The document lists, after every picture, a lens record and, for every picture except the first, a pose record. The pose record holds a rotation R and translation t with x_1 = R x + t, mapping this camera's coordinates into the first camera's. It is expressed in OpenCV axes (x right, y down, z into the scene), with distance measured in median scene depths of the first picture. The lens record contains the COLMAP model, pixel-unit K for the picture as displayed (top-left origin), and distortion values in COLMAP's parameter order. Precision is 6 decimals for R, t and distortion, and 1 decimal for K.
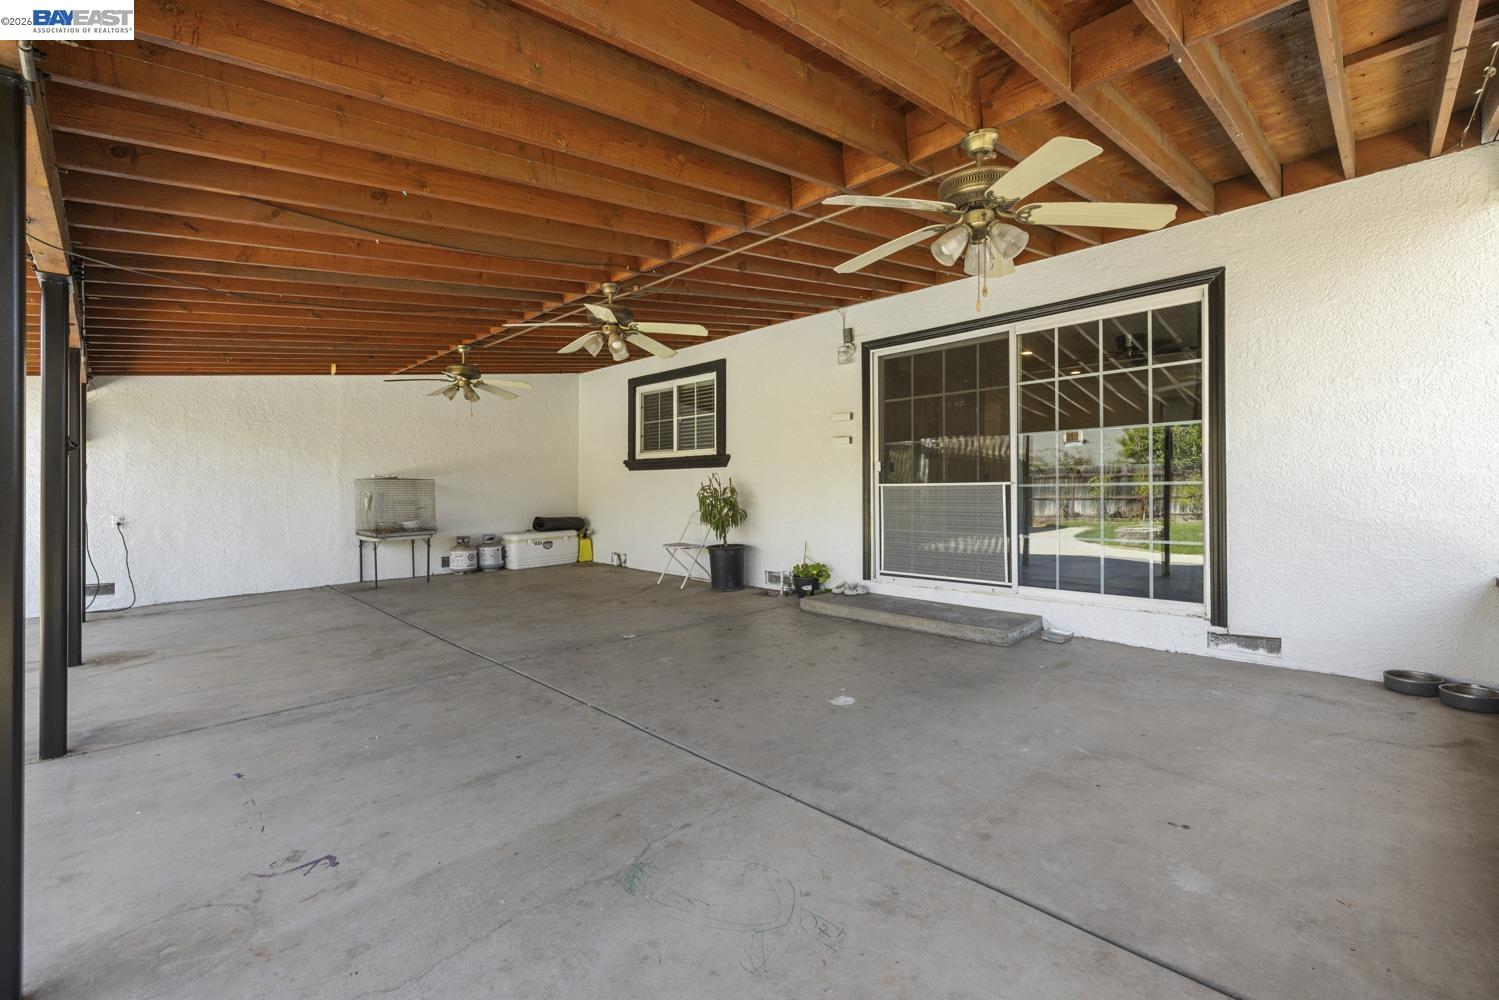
lens RADIAL K [[636.2, 0, 749.2], [0, 636.2, 502.0], [0, 0, 1]] dist [-0.000763, -0.001322]
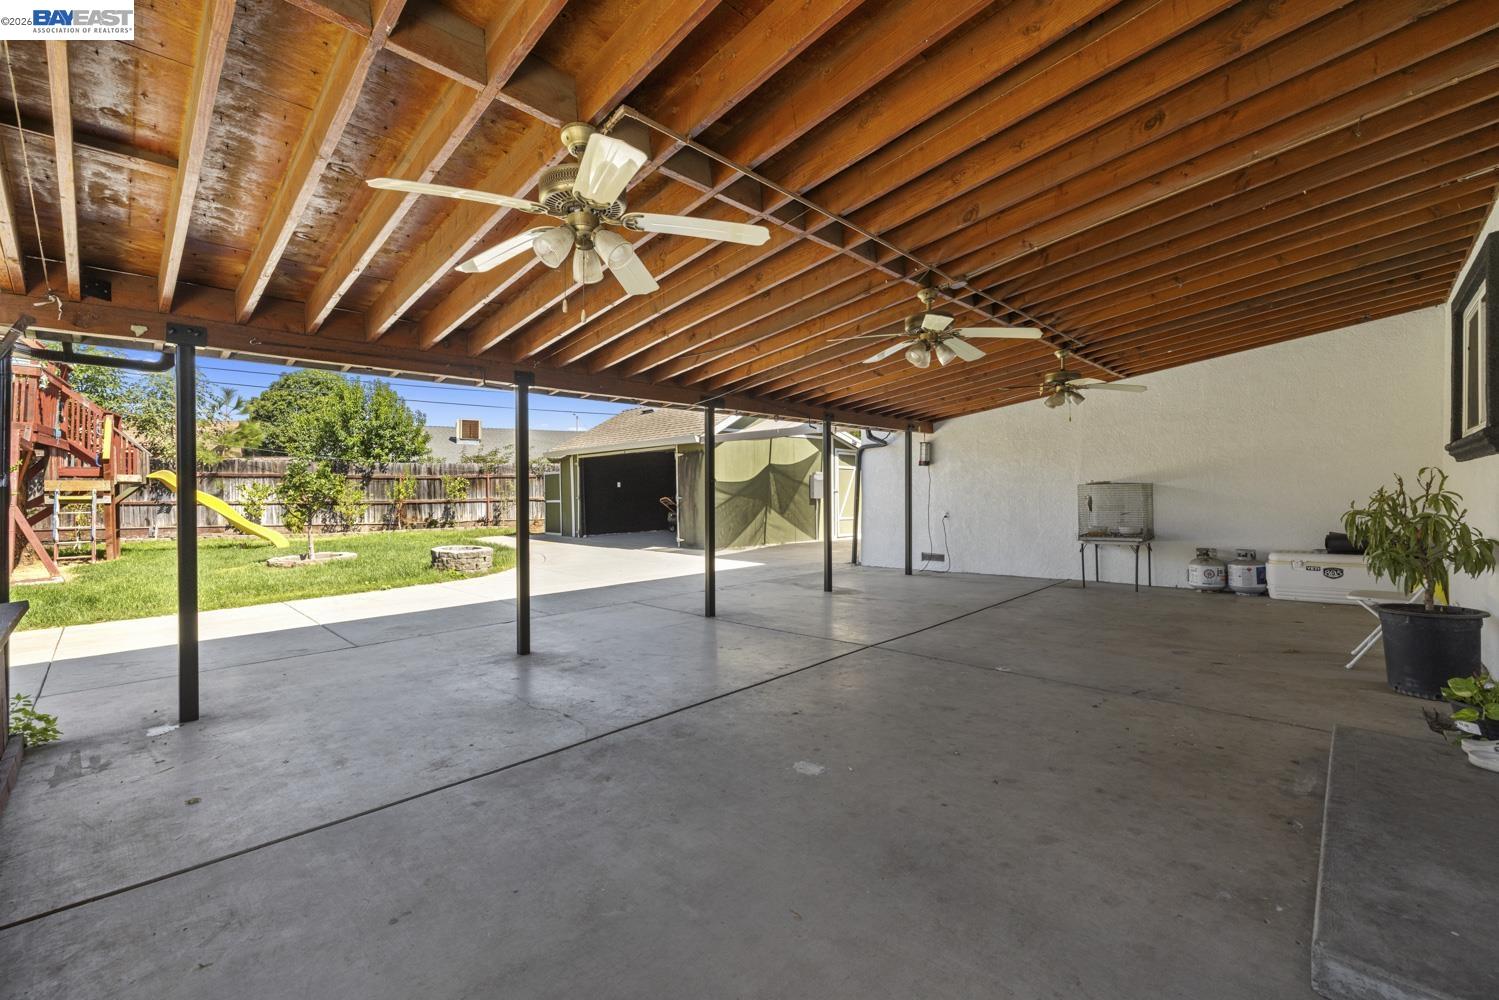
lens RADIAL K [[636.2, 0, 749.8], [0, 636.2, 494.2], [0, 0, 1]] dist [-0.000763, -0.001322]
pose [[0.004566, 0.005616, -0.999974, 0.403155], [-0.010869, 0.999925, 0.005566, -0.016970], [0.999931, 0.010843, 0.004627, 0.386065]]
